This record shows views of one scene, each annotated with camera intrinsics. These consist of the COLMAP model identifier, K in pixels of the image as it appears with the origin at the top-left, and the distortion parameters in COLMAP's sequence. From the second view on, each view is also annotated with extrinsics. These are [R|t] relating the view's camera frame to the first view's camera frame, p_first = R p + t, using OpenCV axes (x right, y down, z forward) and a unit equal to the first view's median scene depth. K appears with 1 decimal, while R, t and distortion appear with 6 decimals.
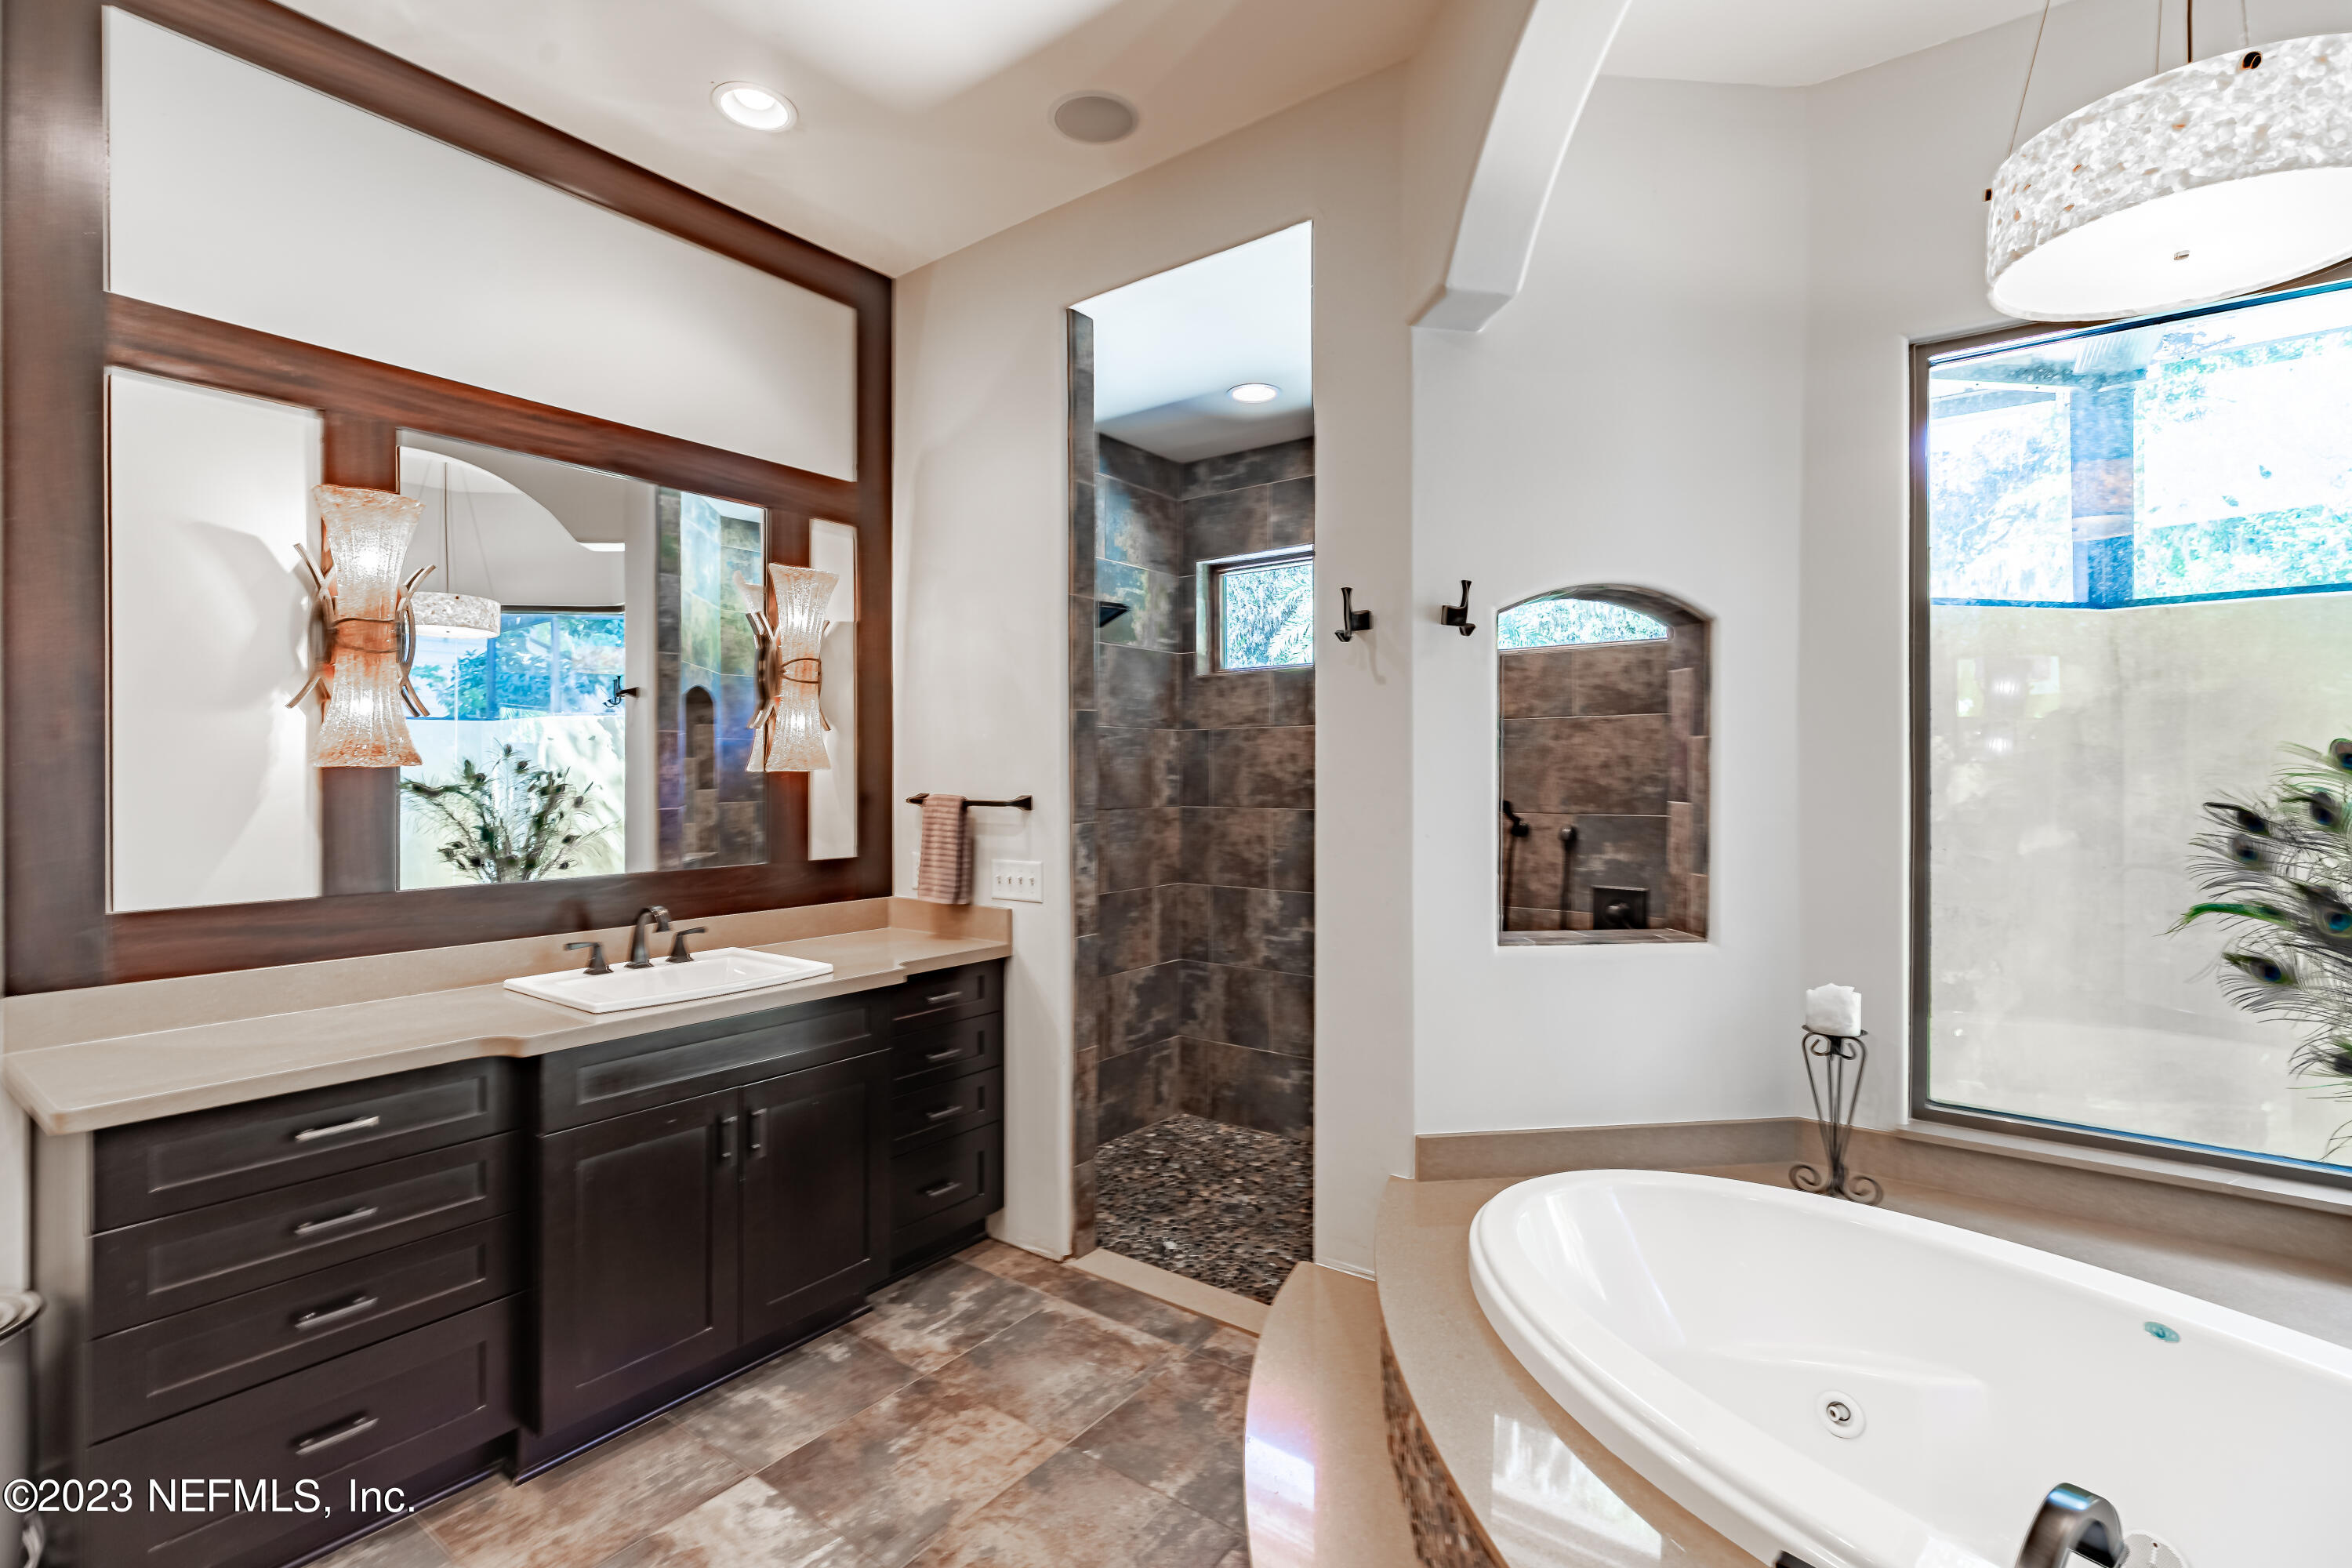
lens RADIAL K [[1076.7, 0, 1180.4], [0, 1076.7, 773.5], [0, 0, 1]] dist [0.003816, 0.000814]
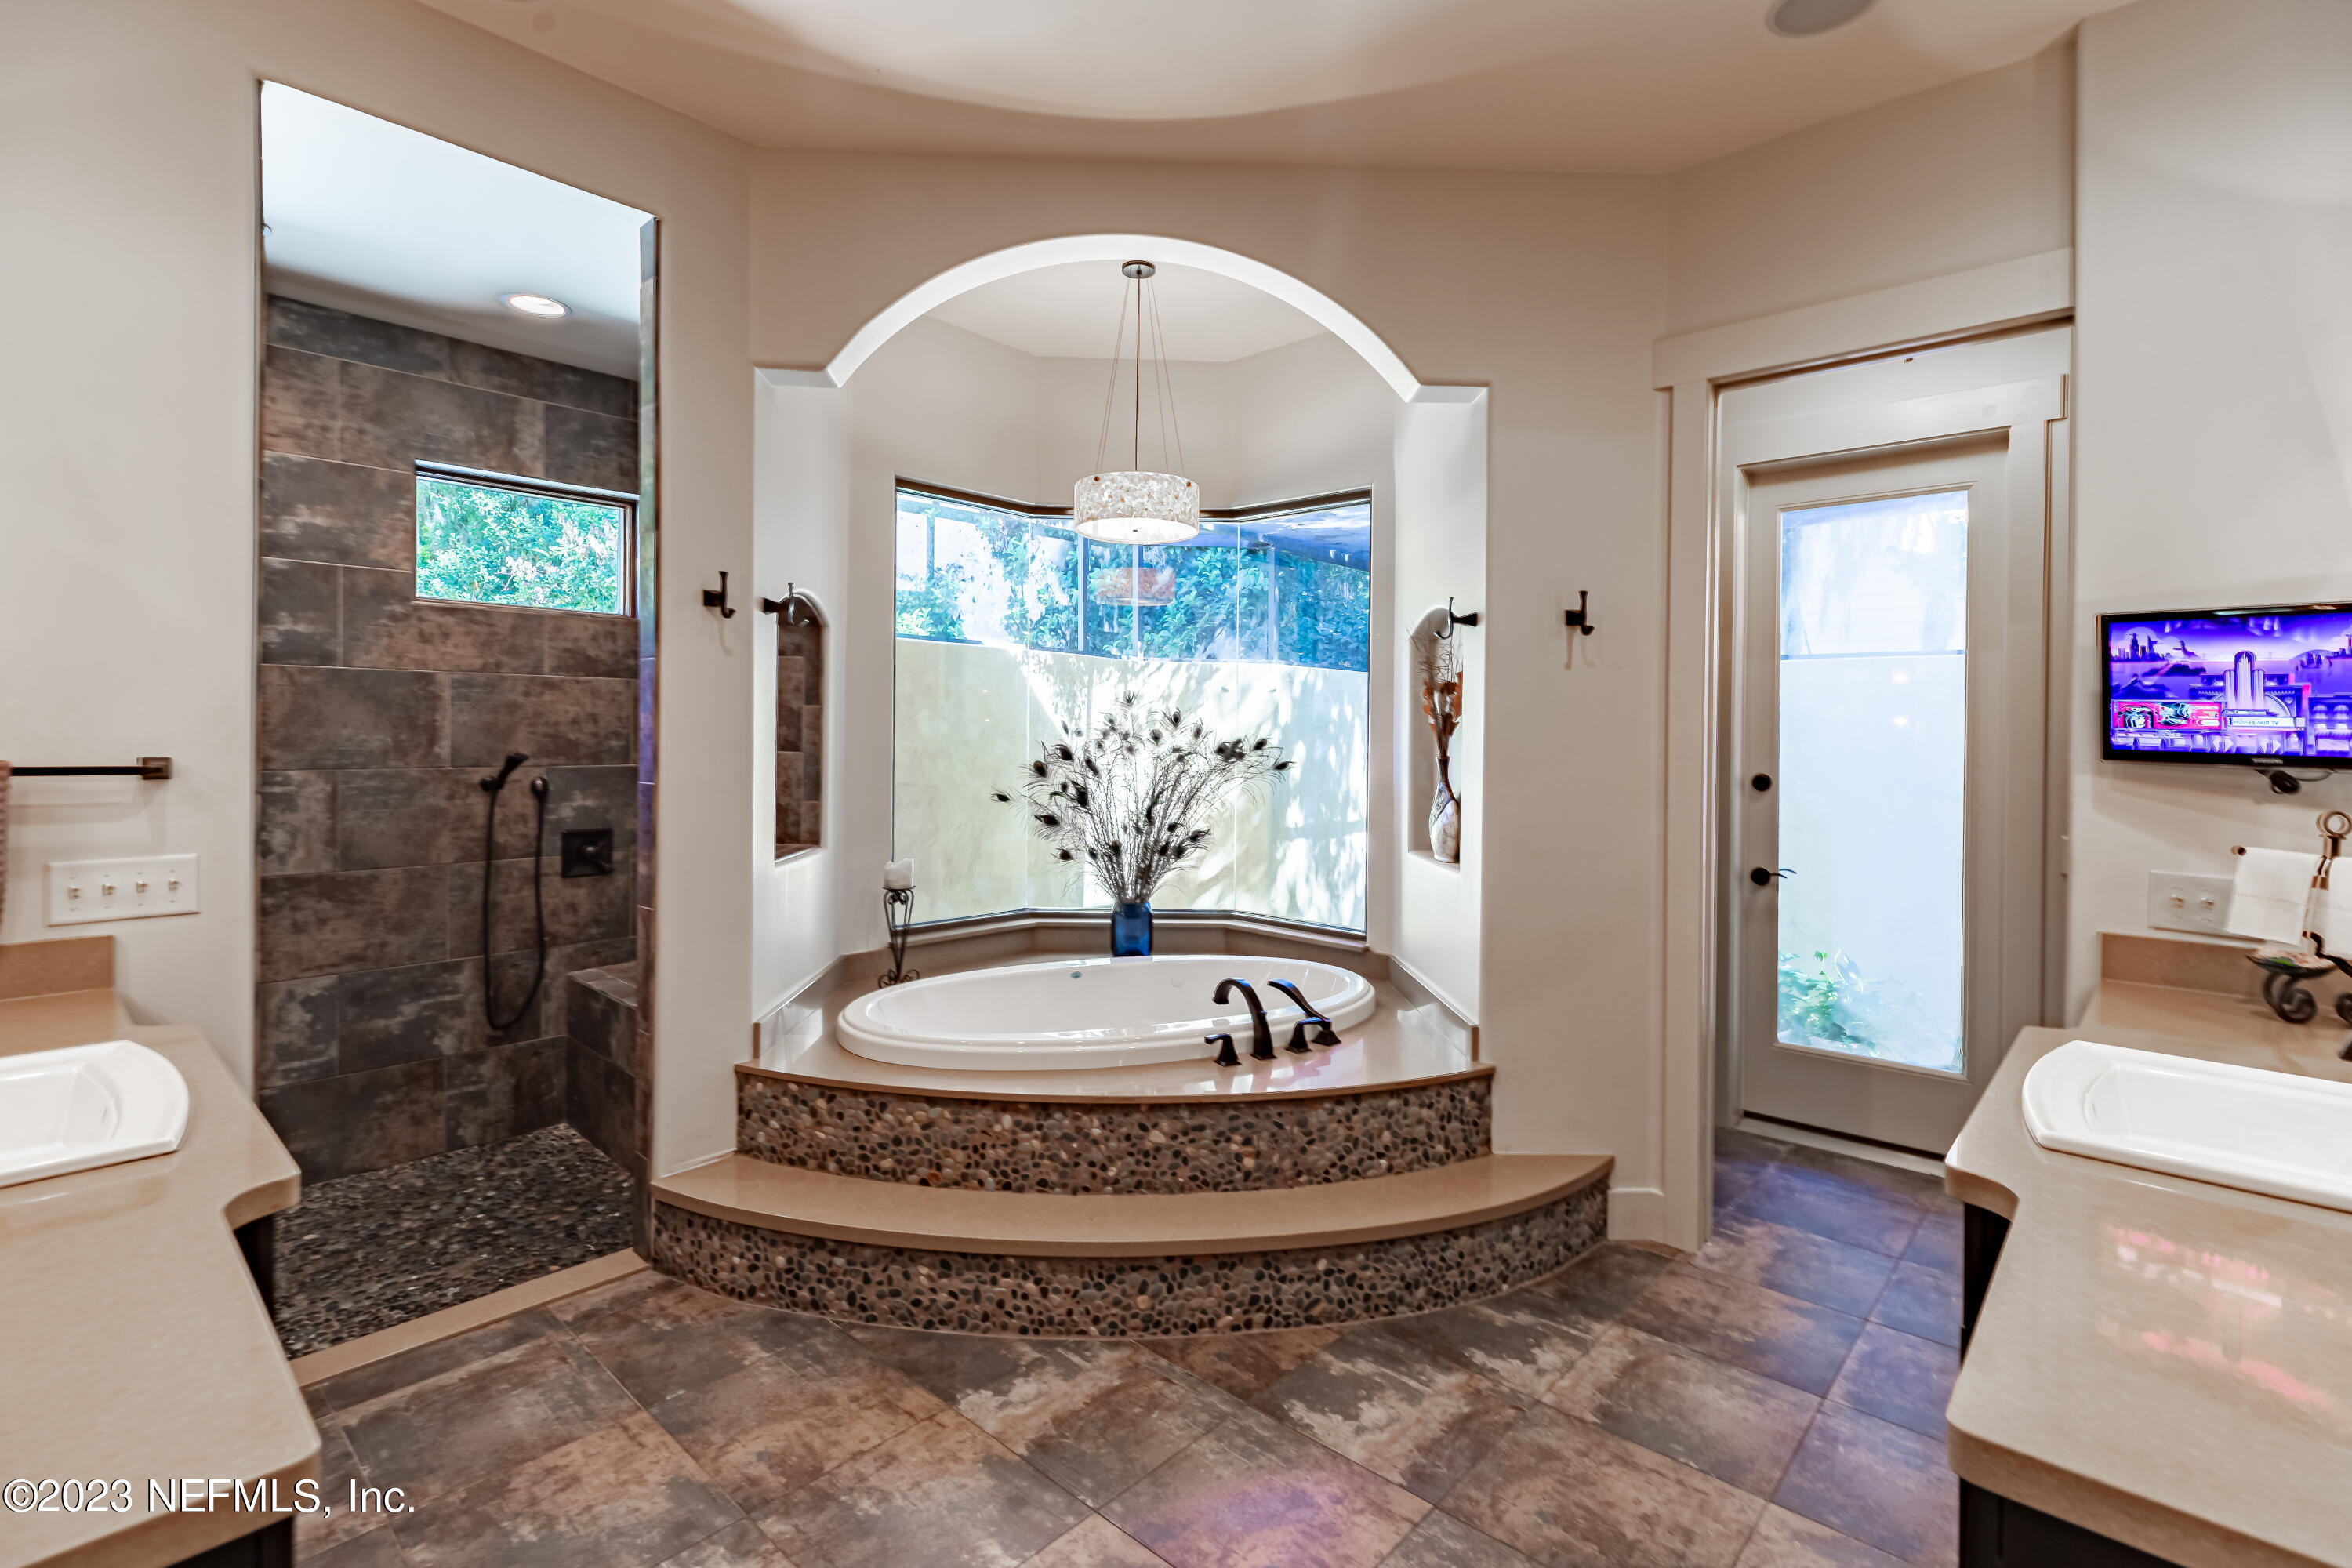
lens RADIAL K [[1076.7, 0, 1206.2], [0, 1076.7, 741.2], [0, 0, 1]] dist [0.003816, 0.000814]
pose [[0.077588, -0.003980, 0.996978, -0.670315], [-0.011411, 0.999923, 0.004880, -0.000224], [-0.996920, -0.011755, 0.077536, 0.267671]]
